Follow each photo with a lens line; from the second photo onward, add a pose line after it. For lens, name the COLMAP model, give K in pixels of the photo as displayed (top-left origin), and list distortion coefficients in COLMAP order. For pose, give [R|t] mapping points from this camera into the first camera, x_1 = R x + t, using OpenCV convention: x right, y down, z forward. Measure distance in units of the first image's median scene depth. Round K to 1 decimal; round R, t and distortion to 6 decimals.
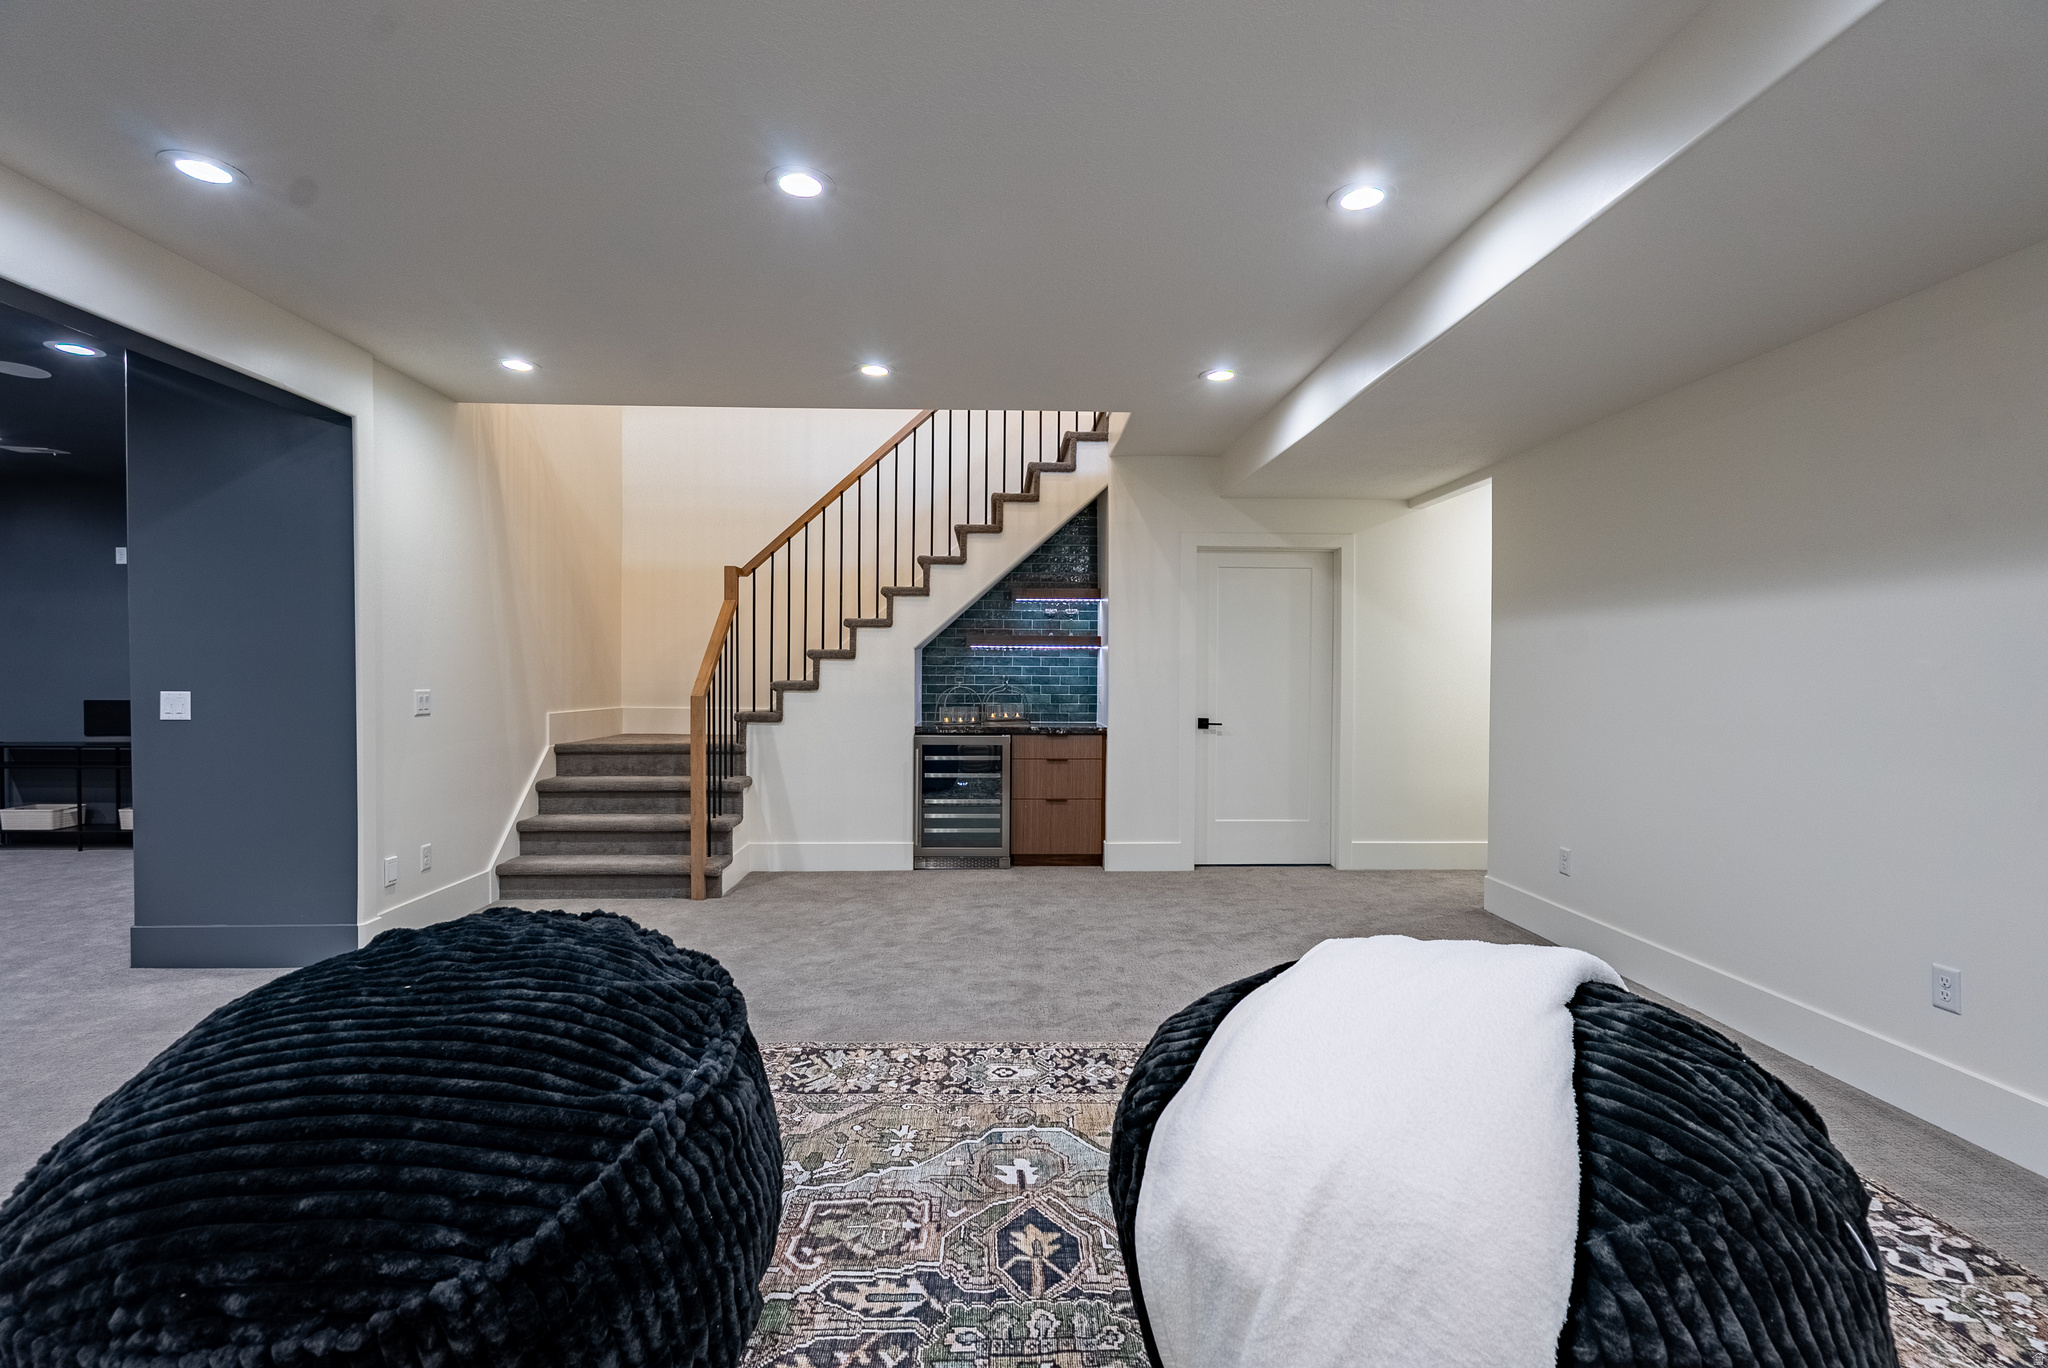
lens RADIAL K [[932.2, 0, 1018.1], [0, 932.2, 679.1], [0, 0, 1]] dist [-0.001024, 0.000026]
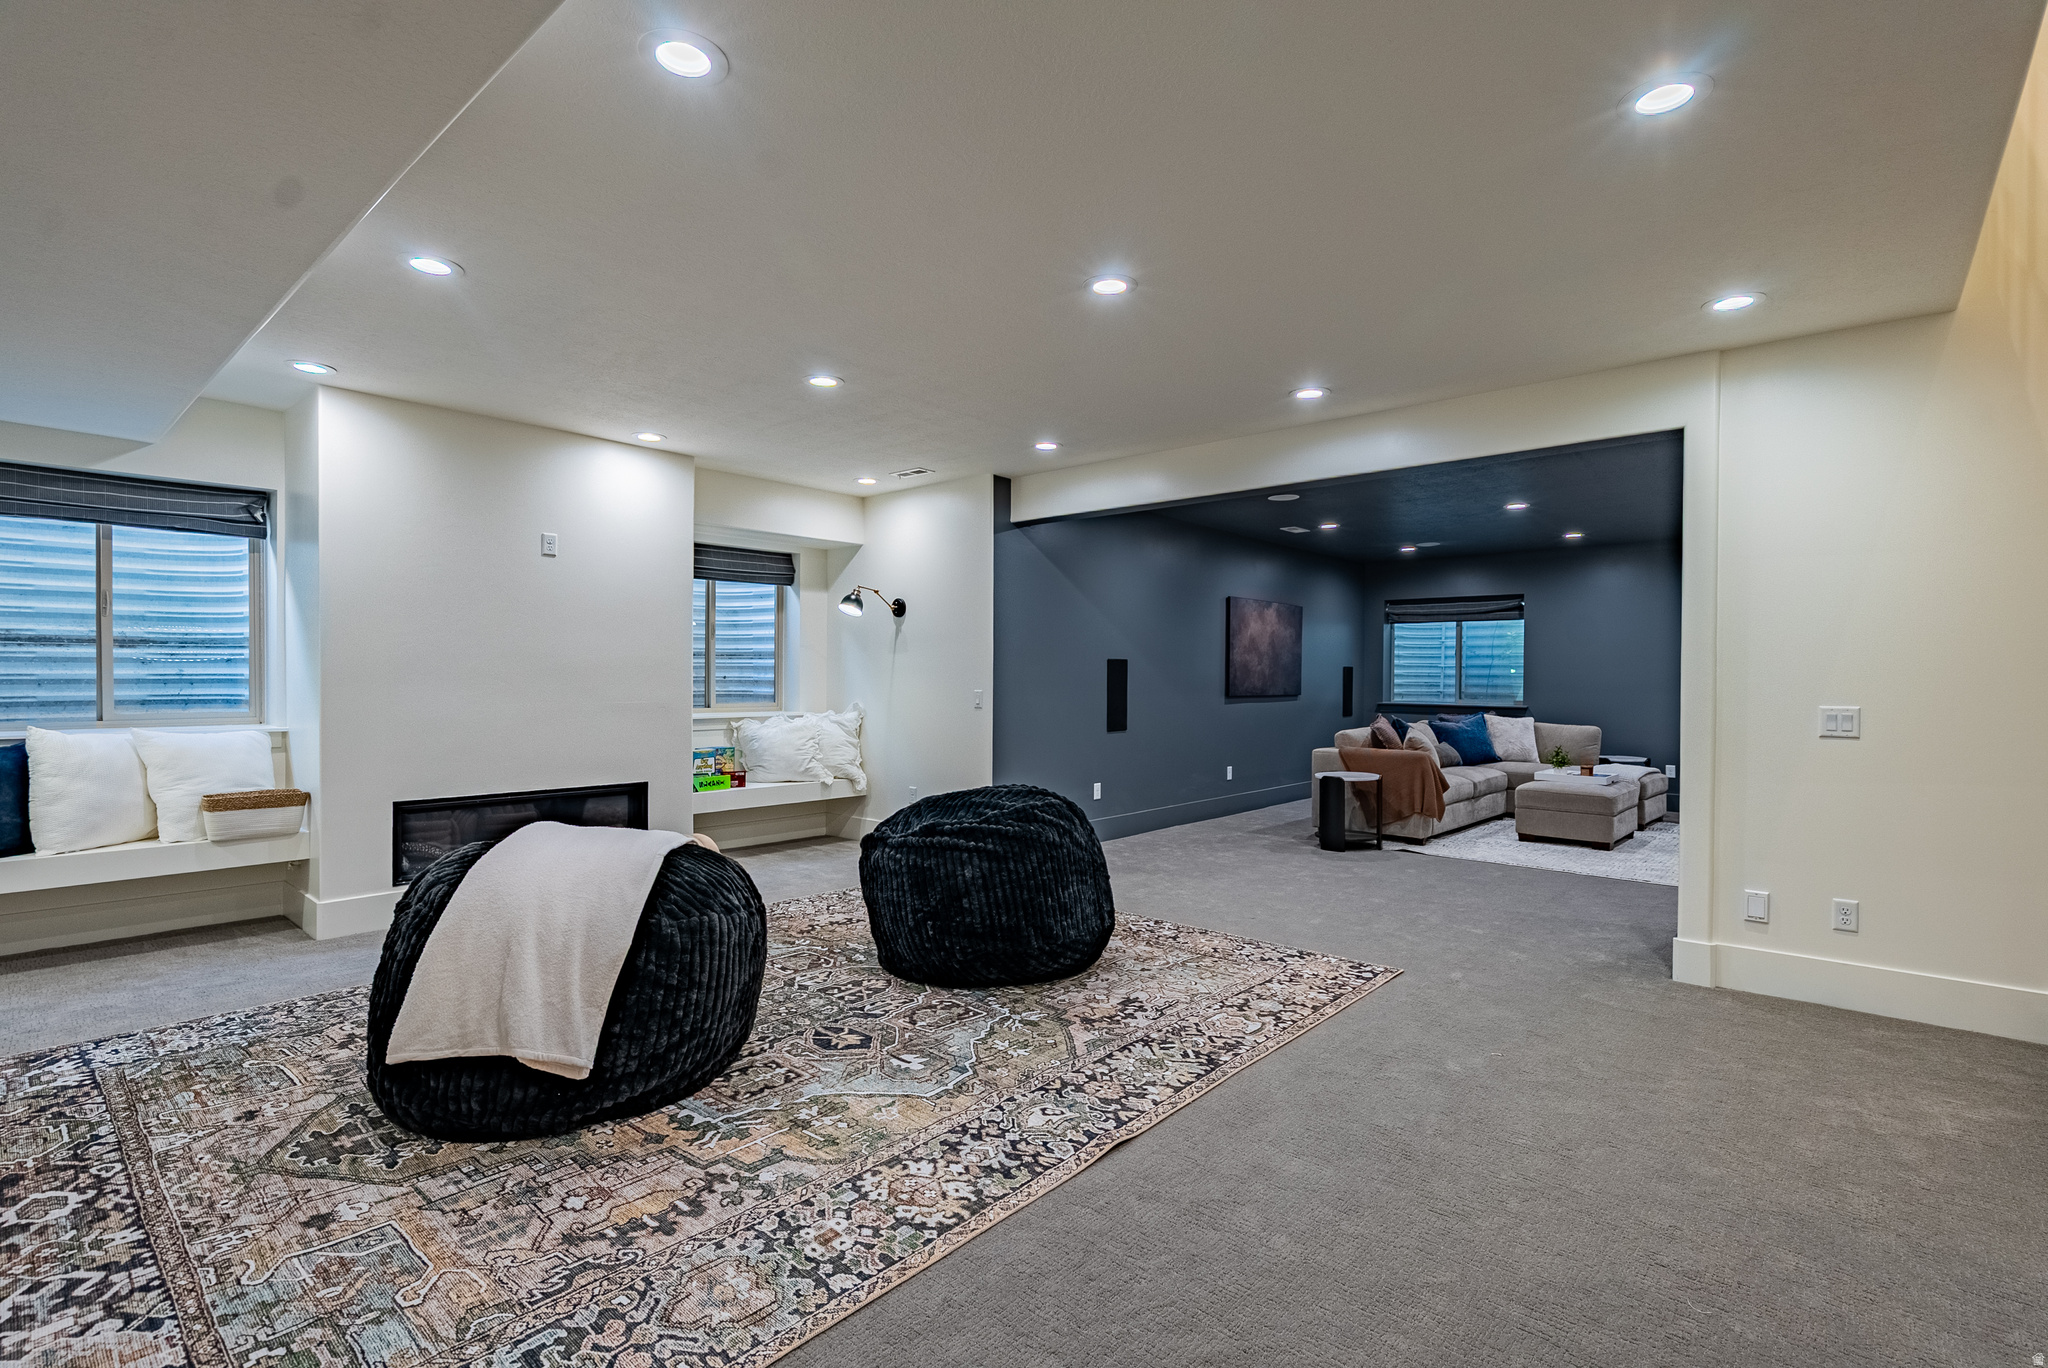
lens RADIAL K [[932.2, 0, 1018.1], [0, 932.2, 679.1], [0, 0, 1]] dist [-0.001024, 0.000026]
pose [[-0.687519, -0.011479, -0.726075, 0.736423], [-0.012631, 0.999913, -0.003848, -0.000375], [0.726056, 0.006526, -0.687605, 1.742564]]
